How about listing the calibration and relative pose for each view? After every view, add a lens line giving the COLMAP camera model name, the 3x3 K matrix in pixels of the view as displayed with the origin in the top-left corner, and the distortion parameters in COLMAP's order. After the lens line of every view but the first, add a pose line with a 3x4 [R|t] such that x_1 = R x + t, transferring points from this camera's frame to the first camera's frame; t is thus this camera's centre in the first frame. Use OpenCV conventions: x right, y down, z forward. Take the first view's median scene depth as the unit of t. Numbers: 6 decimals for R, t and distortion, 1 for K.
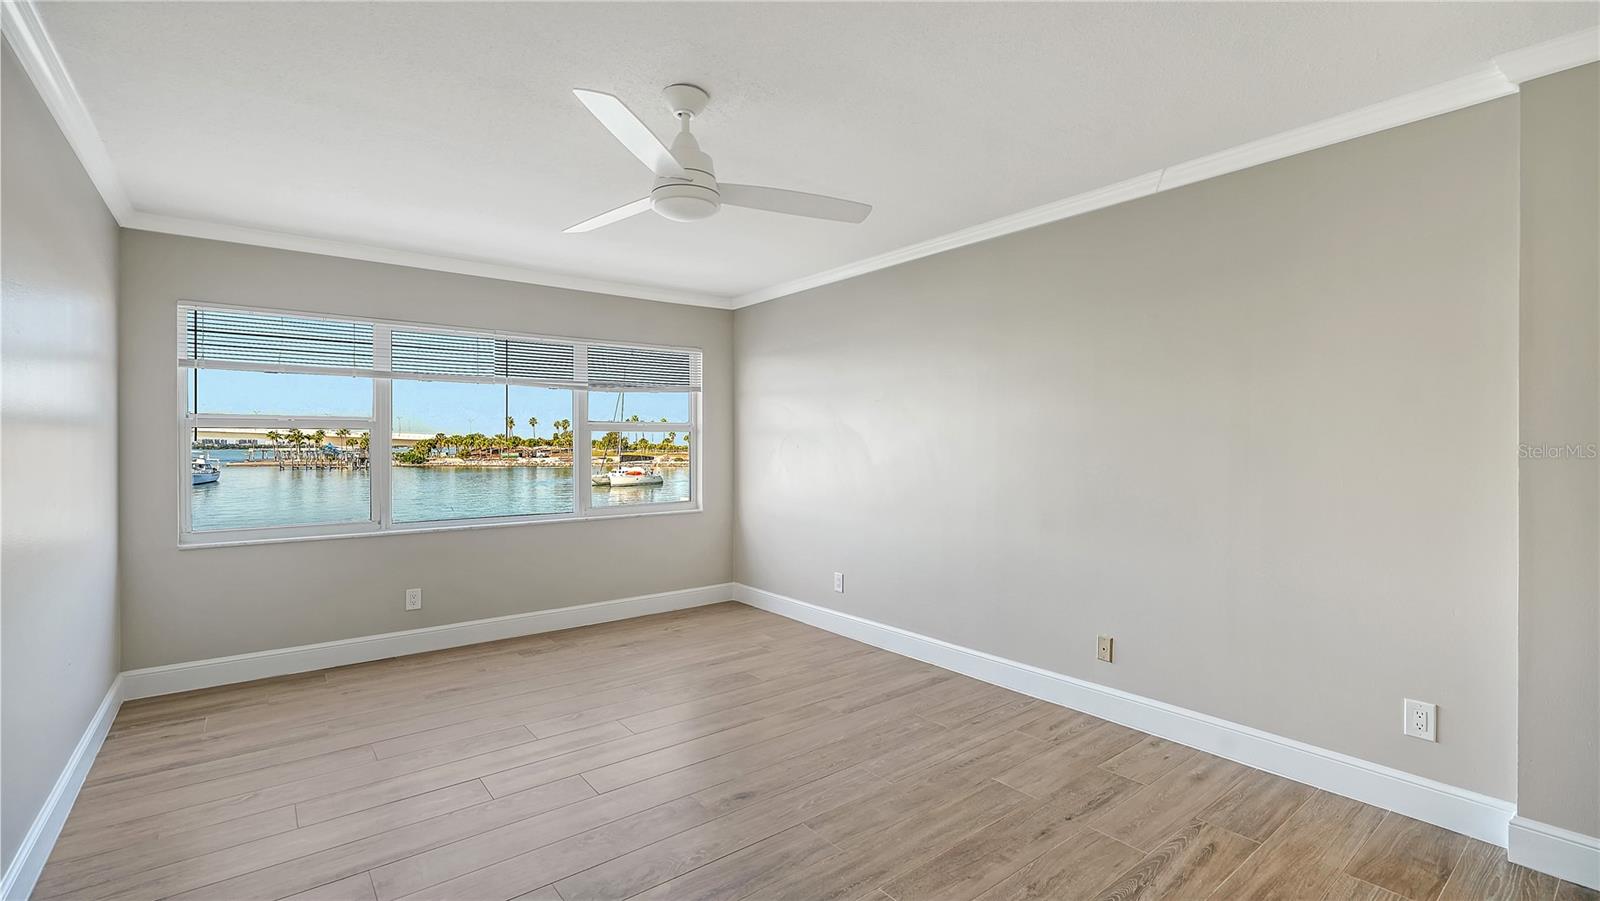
lens RADIAL K [[719.5, 0, 800.0], [0, 719.5, 450.5], [0, 0, 1]] dist [0.000247, 0.000131]
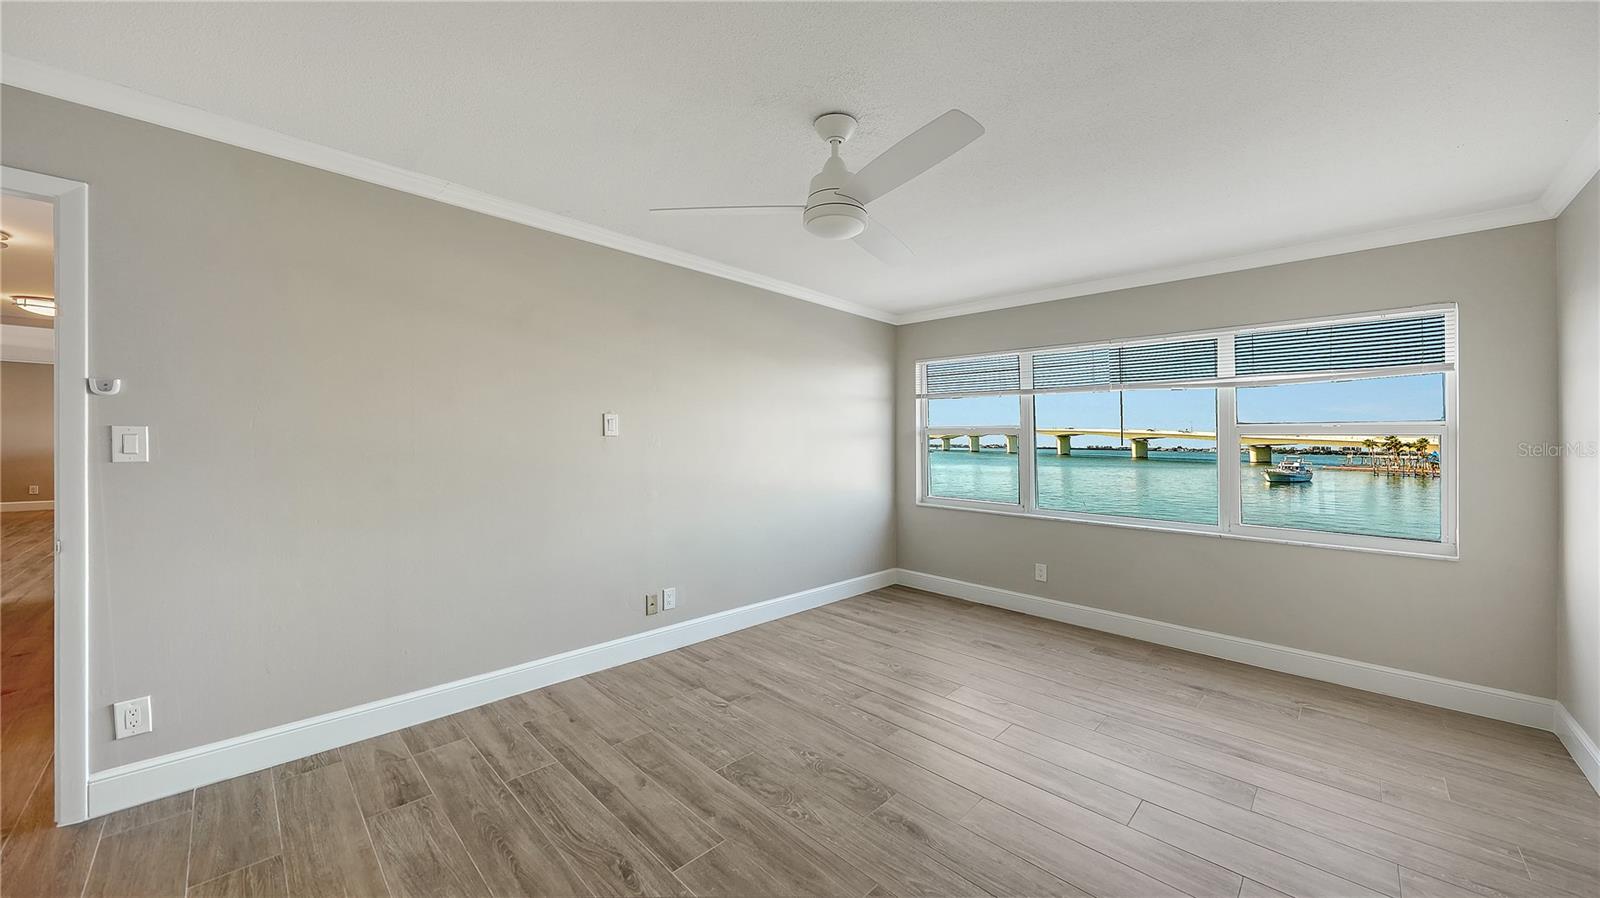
lens RADIAL K [[574.5, 0, 795.7], [0, 574.5, 446.7], [0, 0, 1]] dist [0.001218, 0.000018]
pose [[0.096433, 0.010748, -0.995281, 0.394754], [-0.025854, 0.999631, 0.008290, -0.005176], [0.995004, 0.024933, 0.096675, 0.482867]]
